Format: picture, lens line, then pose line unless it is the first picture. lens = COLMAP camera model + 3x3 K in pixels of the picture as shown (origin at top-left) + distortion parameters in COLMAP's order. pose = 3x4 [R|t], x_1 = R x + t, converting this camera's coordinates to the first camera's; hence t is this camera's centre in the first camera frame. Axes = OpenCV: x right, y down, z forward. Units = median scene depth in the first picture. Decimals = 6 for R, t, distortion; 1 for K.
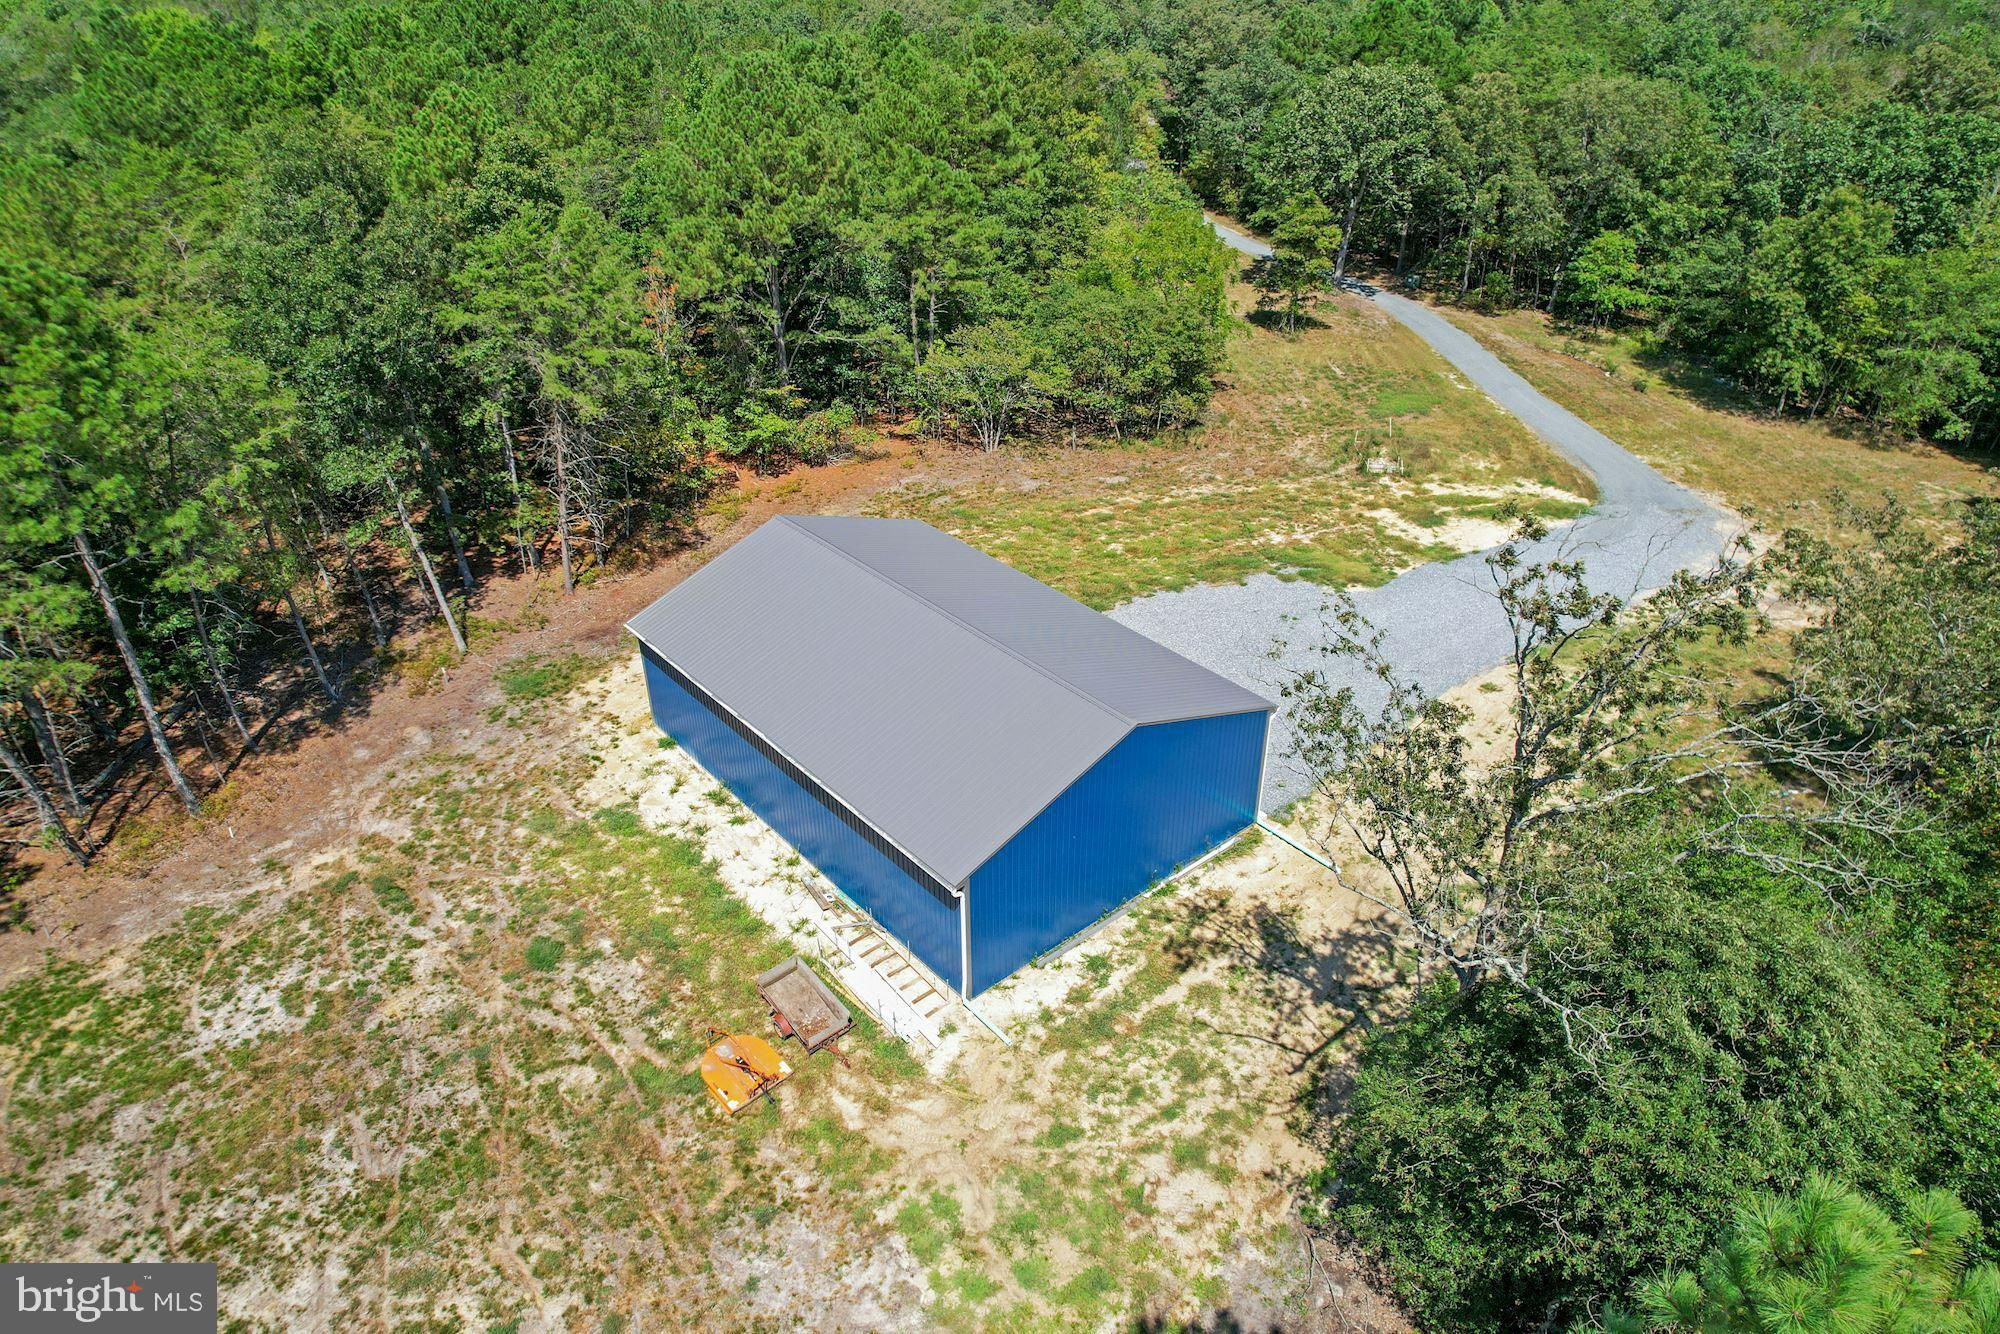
lens RADIAL K [[1267.5, 0, 996.8], [0, 1267.5, 688.4], [0, 0, 1]] dist [-0.072234, 0.064914]
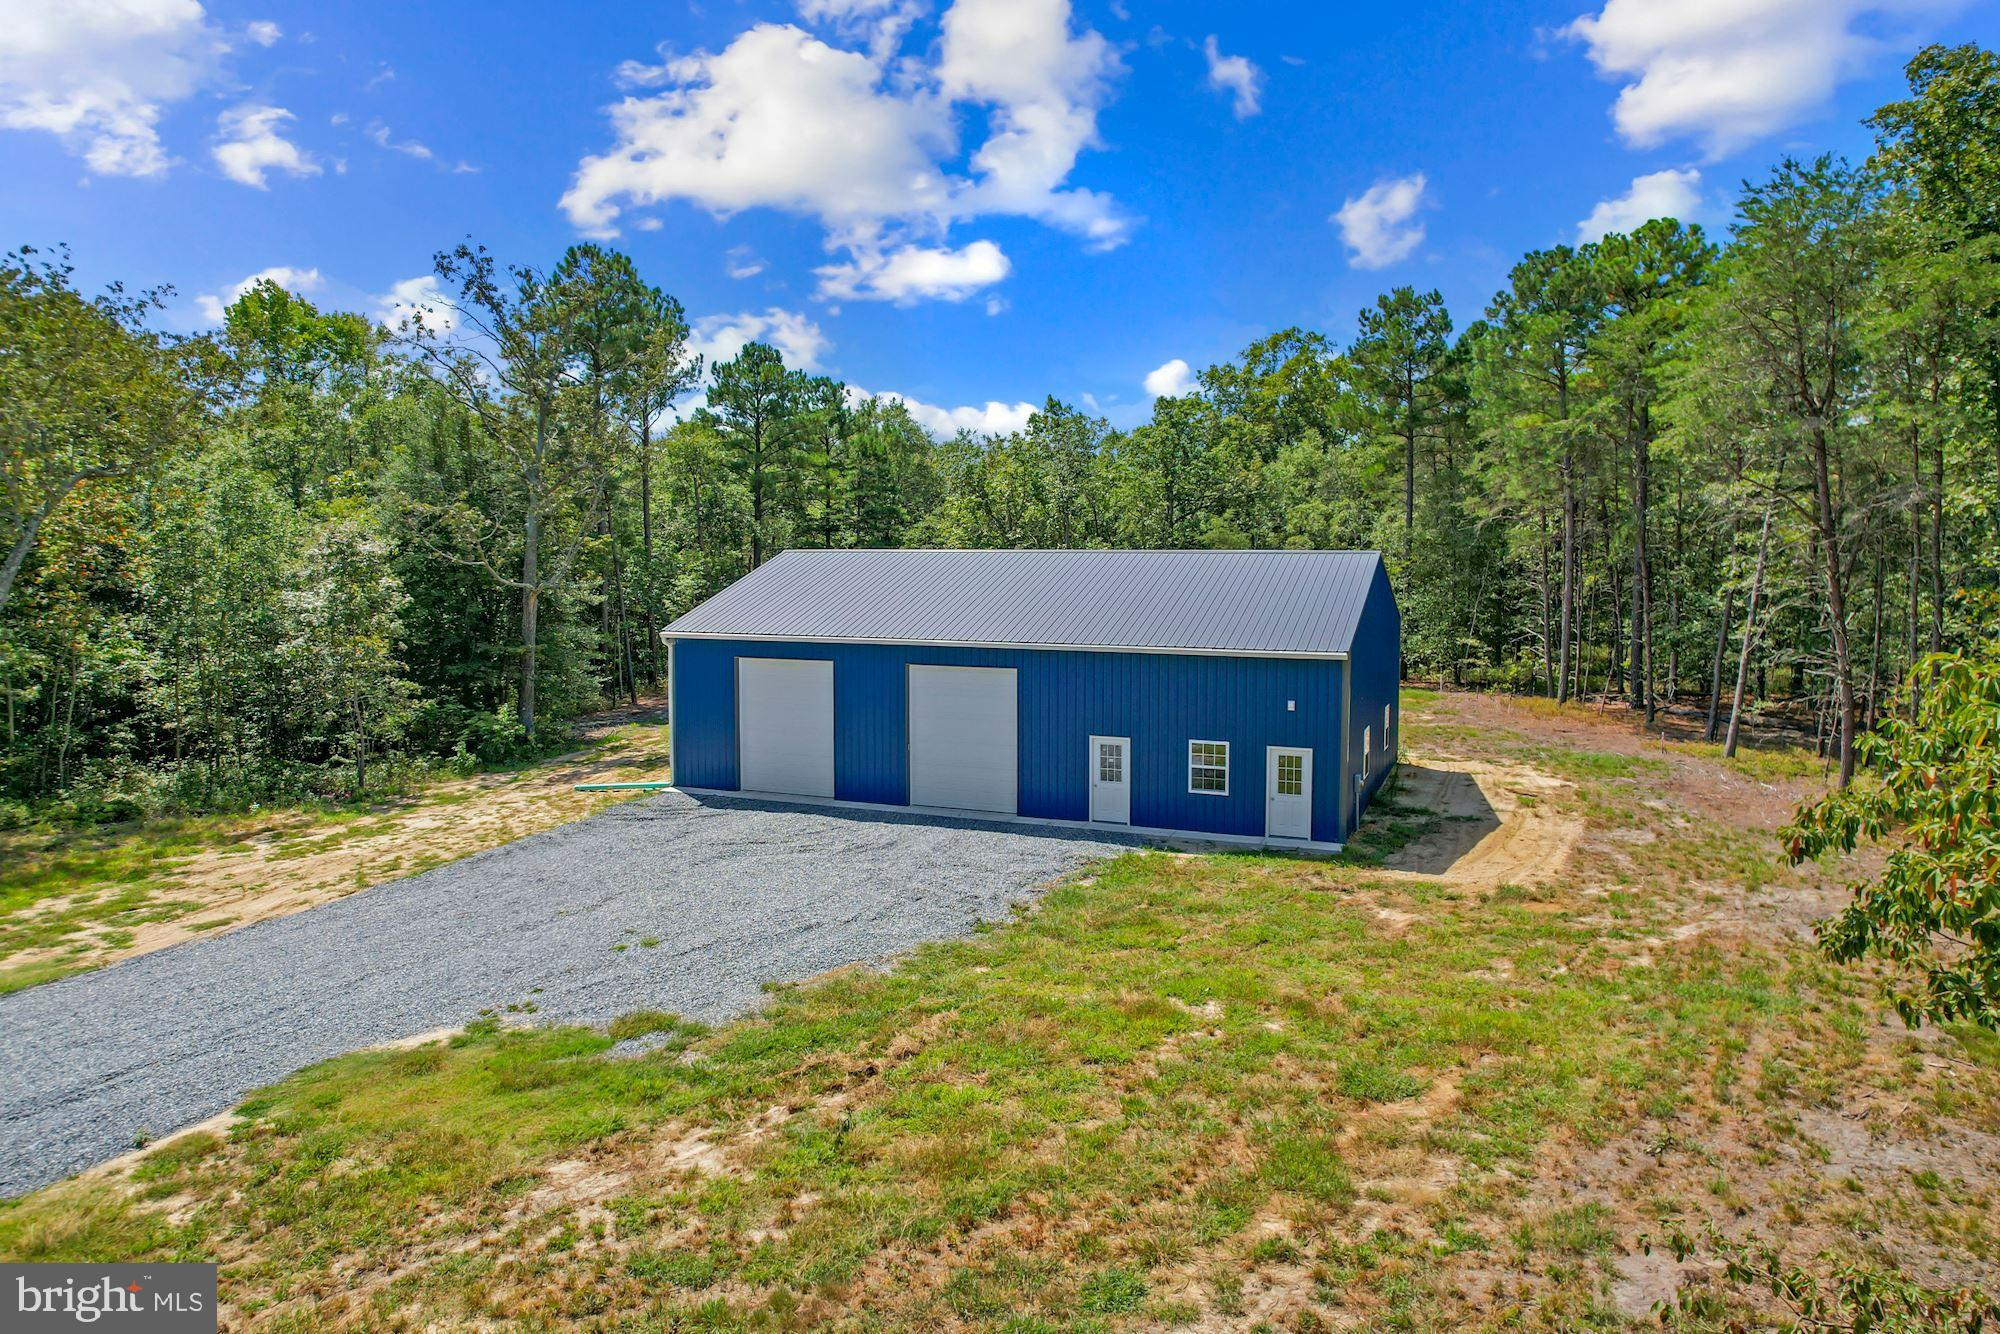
lens RADIAL K [[1267.5, 0, 996.8], [0, 1267.5, 688.4], [0, 0, 1]] dist [-0.072234, 0.064914]
pose [[-0.891749, 0.059085, -0.448657, 0.445302], [-0.233801, 0.788711, 0.568570, -0.550787], [0.387455, 0.611918, -0.689518, 1.854762]]
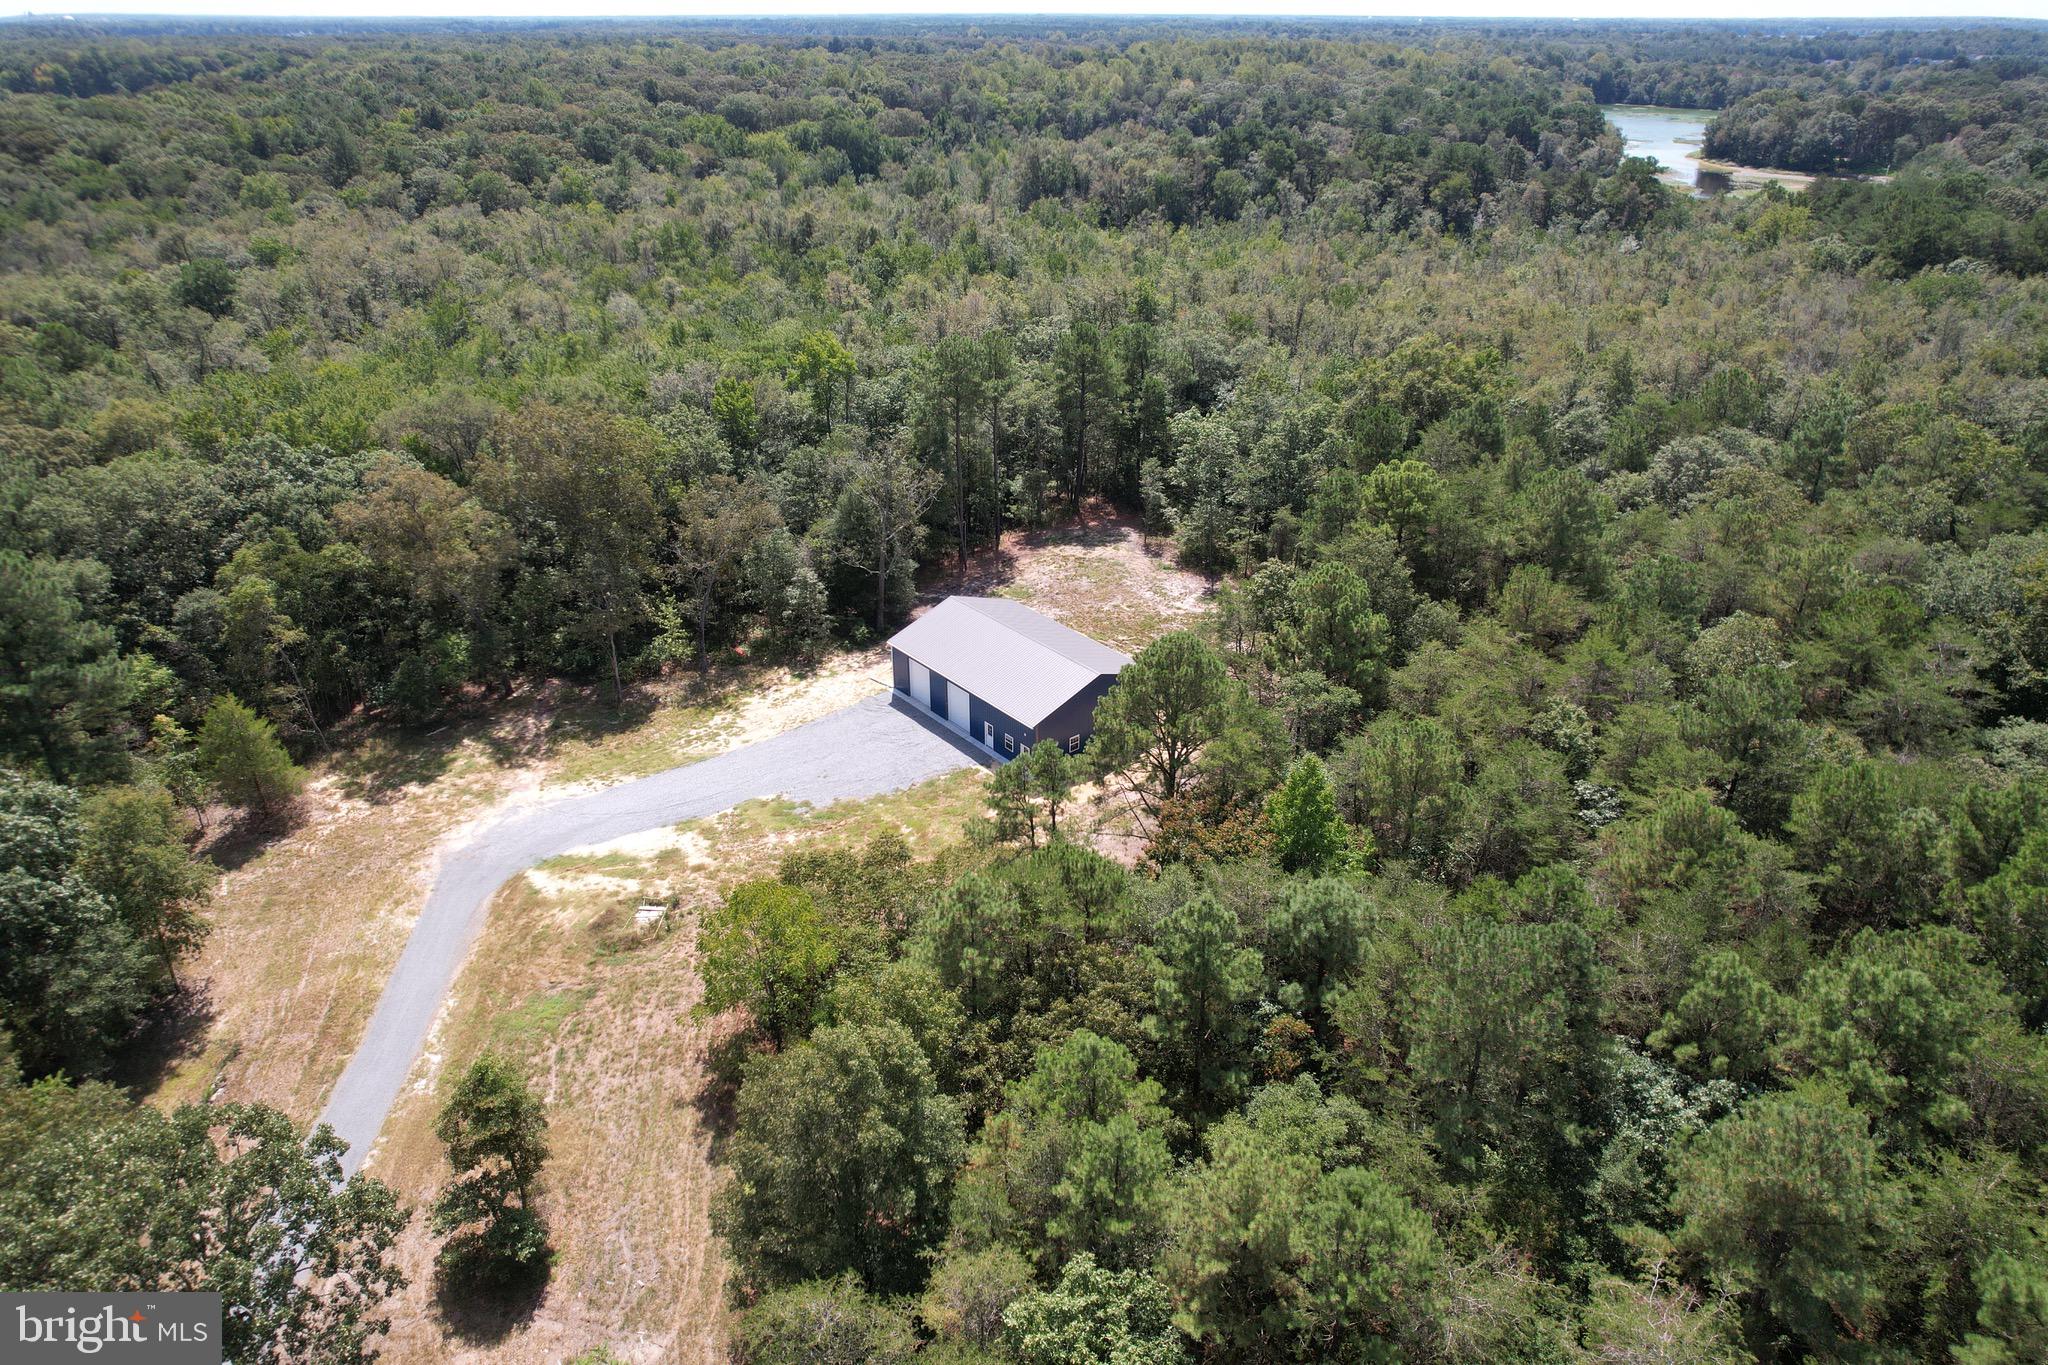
lens RADIAL K [[1297.9, 0, 1020.7], [0, 1297.9, 704.5], [0, 0, 1]] dist [-0.072234, 0.064914]
pose [[-0.999883, -0.001042, 0.015270, -0.100367], [0.012786, 0.491473, 0.870799, -2.406971], [-0.008412, 0.870892, -0.491403, 2.602058]]
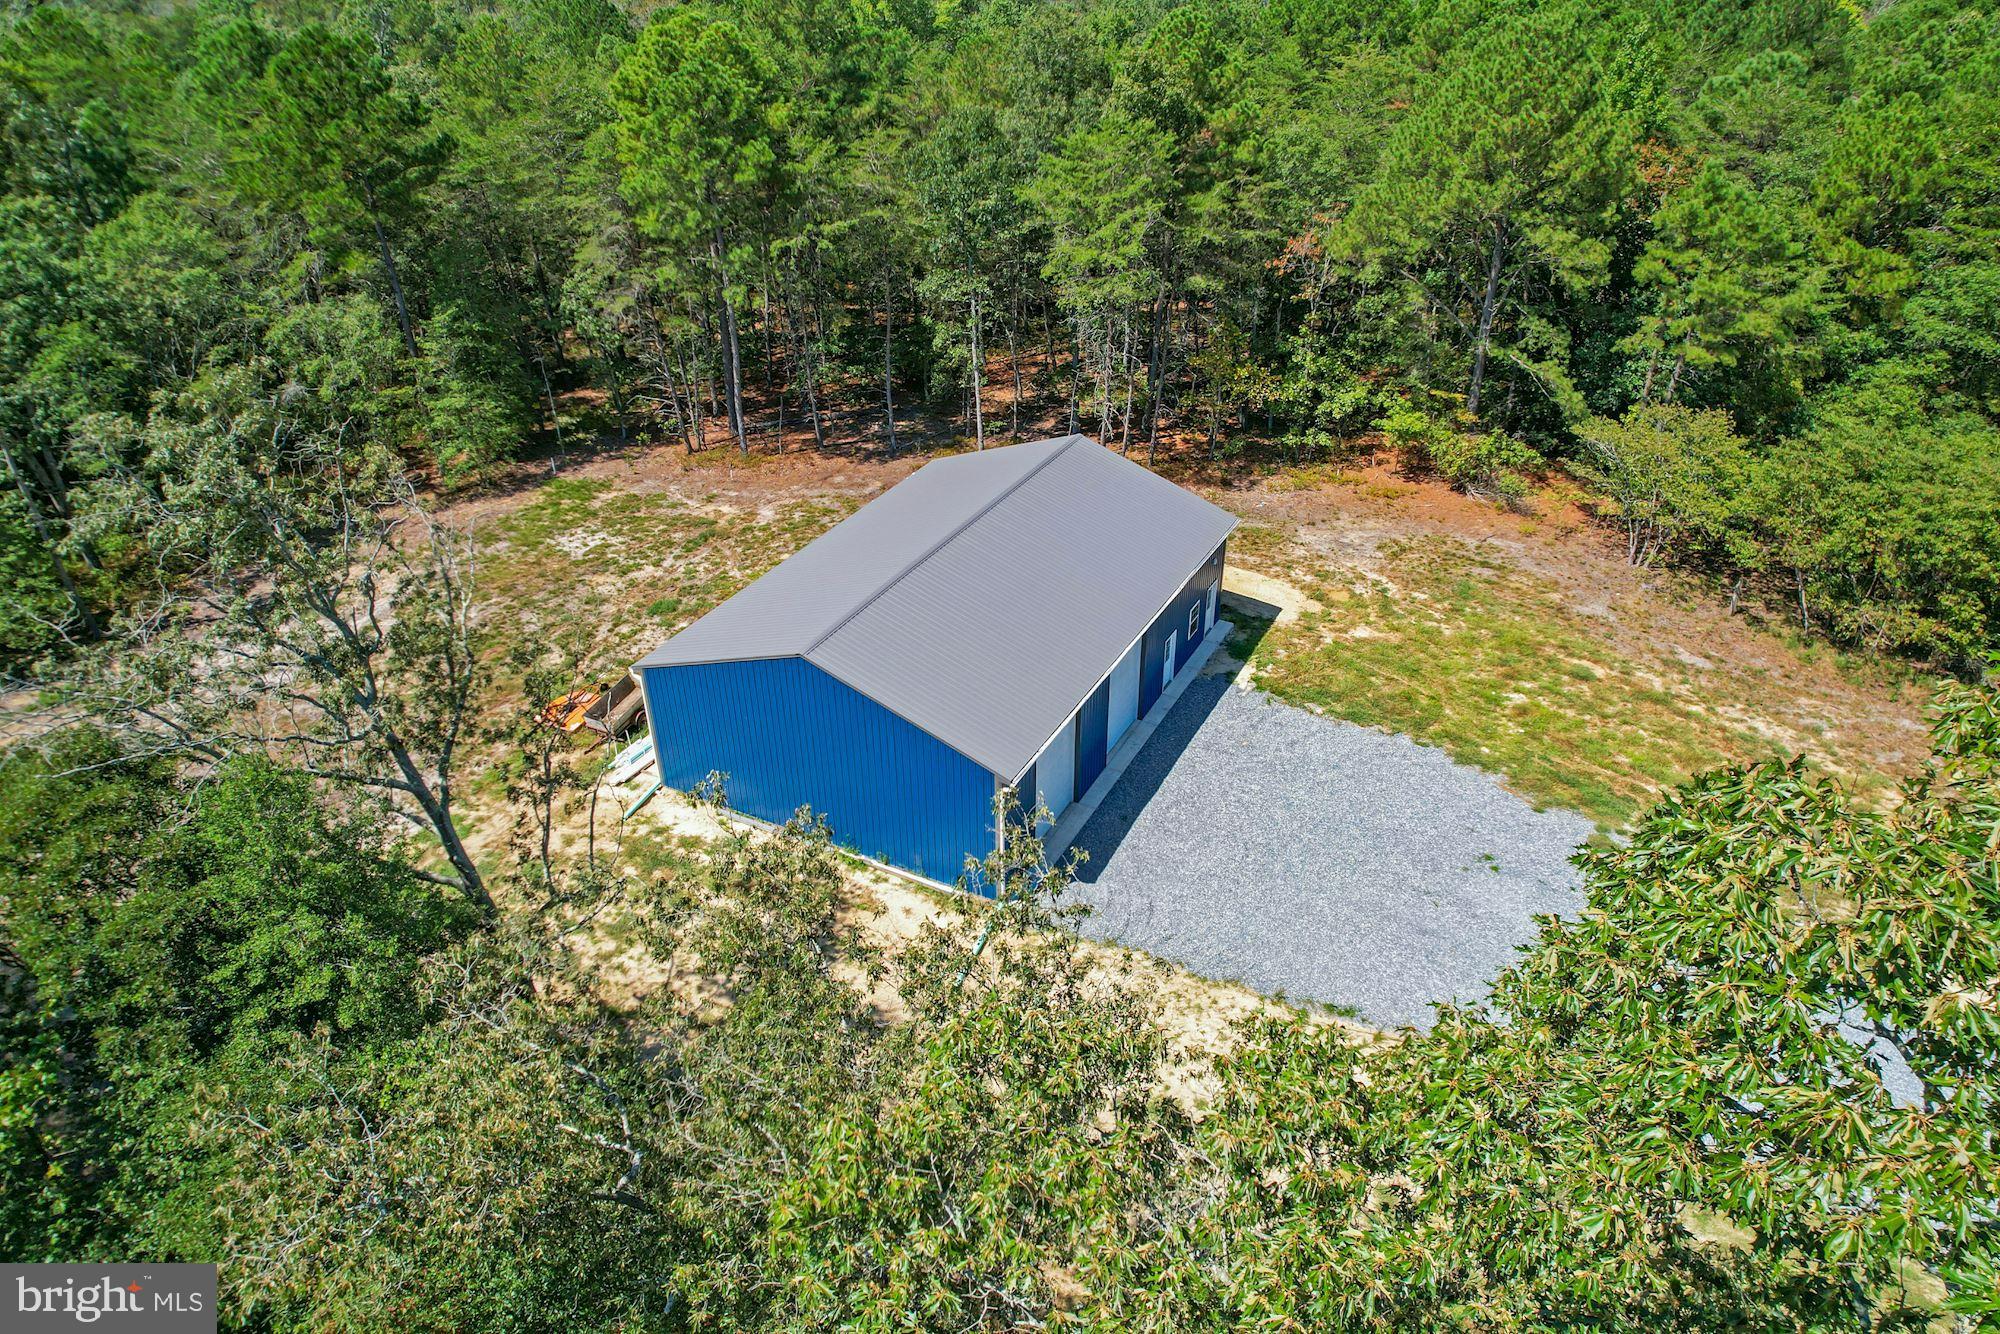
lens RADIAL K [[1267.5, 0, 996.8], [0, 1267.5, 688.4], [0, 0, 1]] dist [-0.072234, 0.064914]
pose [[0.374206, 0.496196, -0.783428, 0.907784], [-0.486971, 0.824096, 0.289352, -0.294499], [0.789195, 0.273229, 0.550015, 0.551554]]
